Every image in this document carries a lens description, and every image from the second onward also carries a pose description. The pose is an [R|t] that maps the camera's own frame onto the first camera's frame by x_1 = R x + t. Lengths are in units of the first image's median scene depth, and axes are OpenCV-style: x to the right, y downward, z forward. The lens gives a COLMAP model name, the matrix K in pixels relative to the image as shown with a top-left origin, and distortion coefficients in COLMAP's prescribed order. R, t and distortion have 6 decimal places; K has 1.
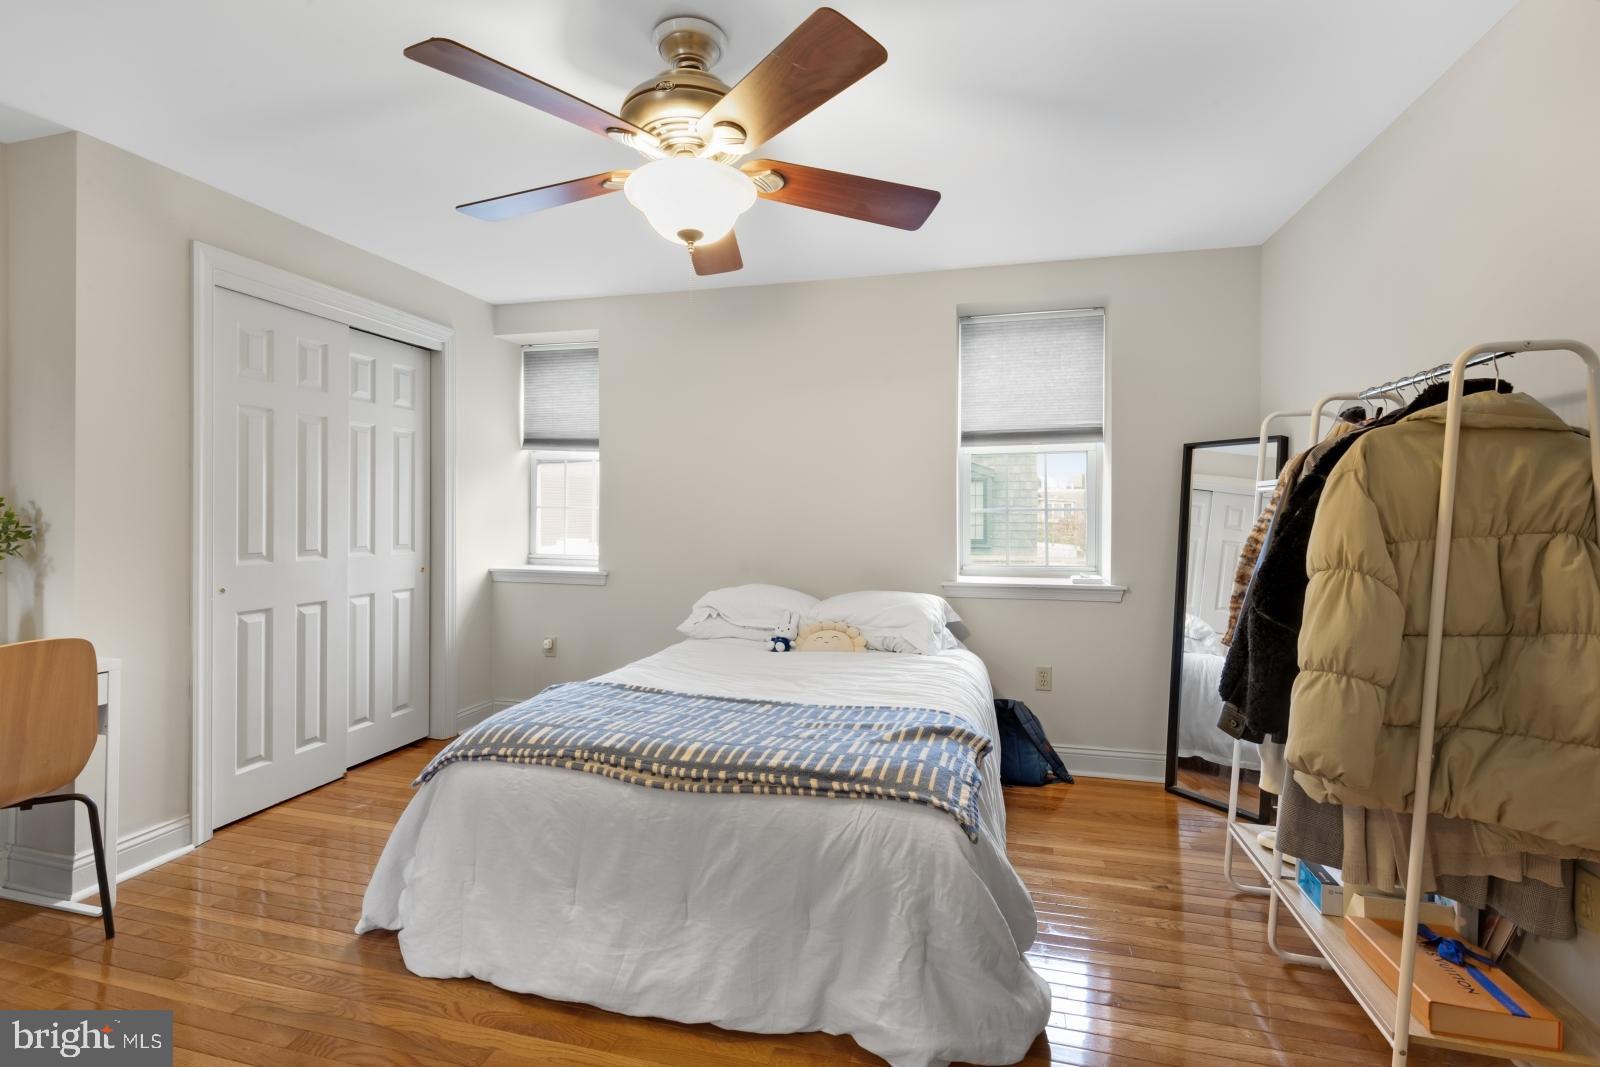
lens RADIAL K [[740.2, 0, 791.1], [0, 740.2, 503.0], [0, 0, 1]] dist [0.000788, -0.000173]
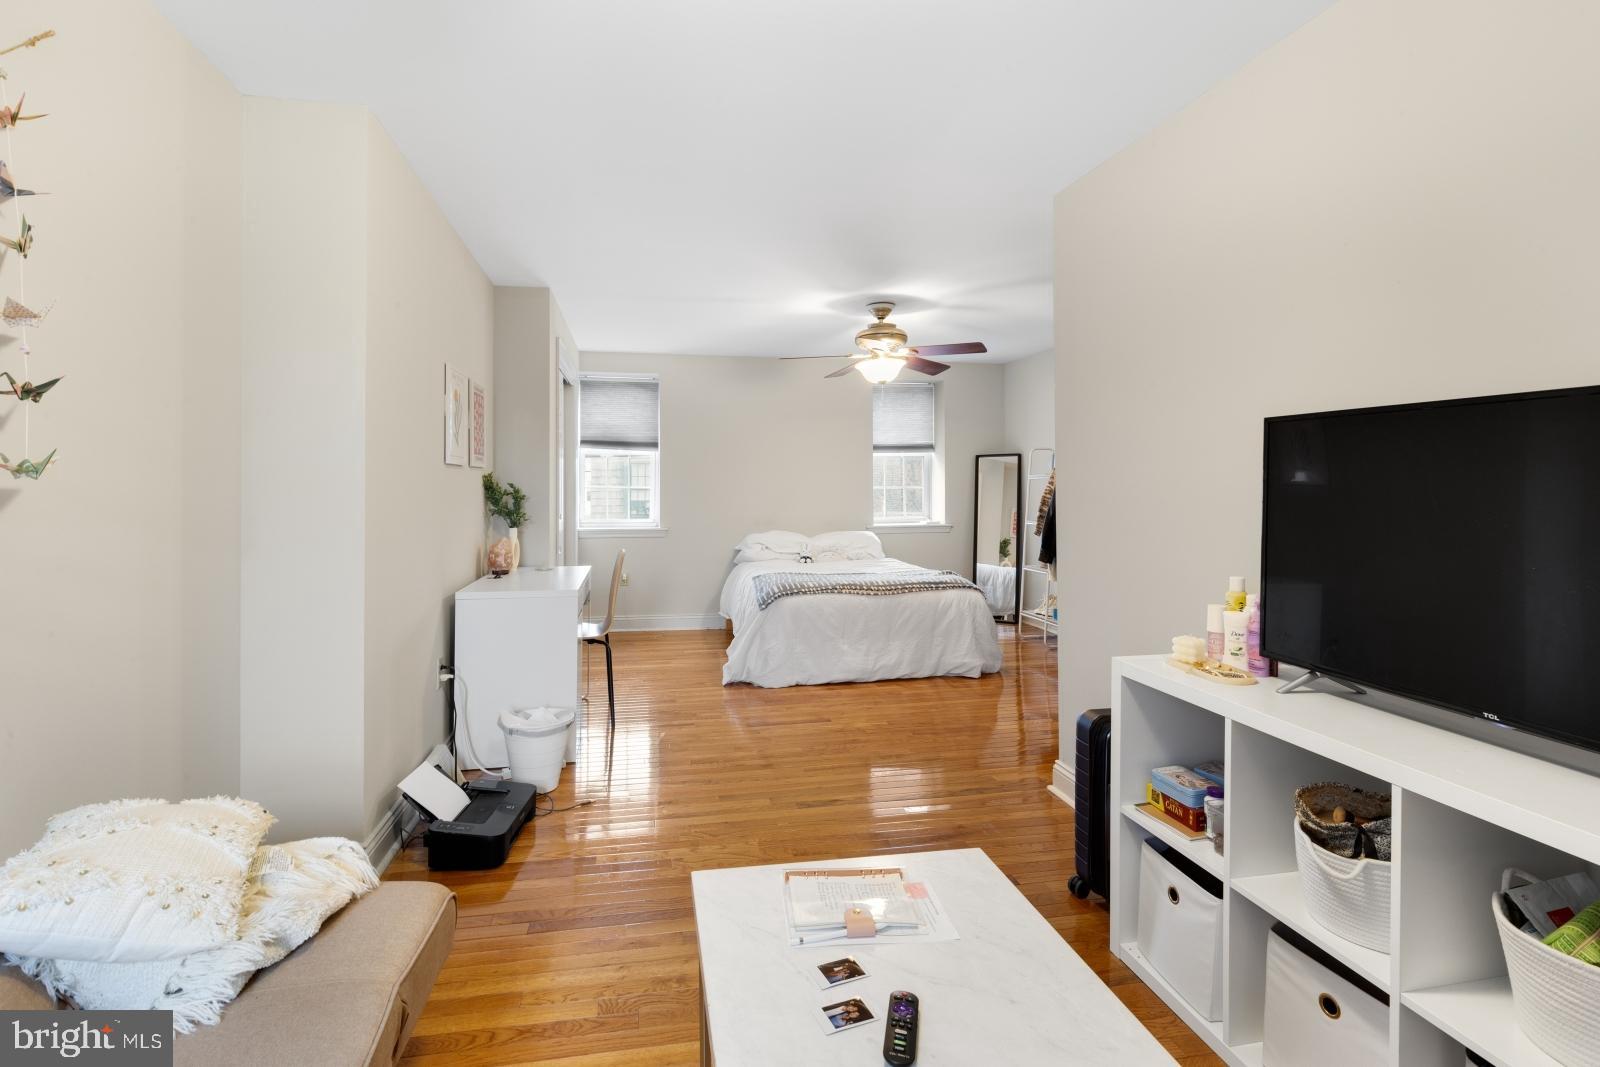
lens RADIAL K [[740.2, 0, 791.1], [0, 740.2, 503.0], [0, 0, 1]] dist [0.000788, -0.000173]
pose [[0.892389, -0.013684, 0.451059, -1.583793], [-0.000049, 0.999537, 0.030420, -0.013613], [-0.451266, -0.027168, 0.891976, -1.142487]]
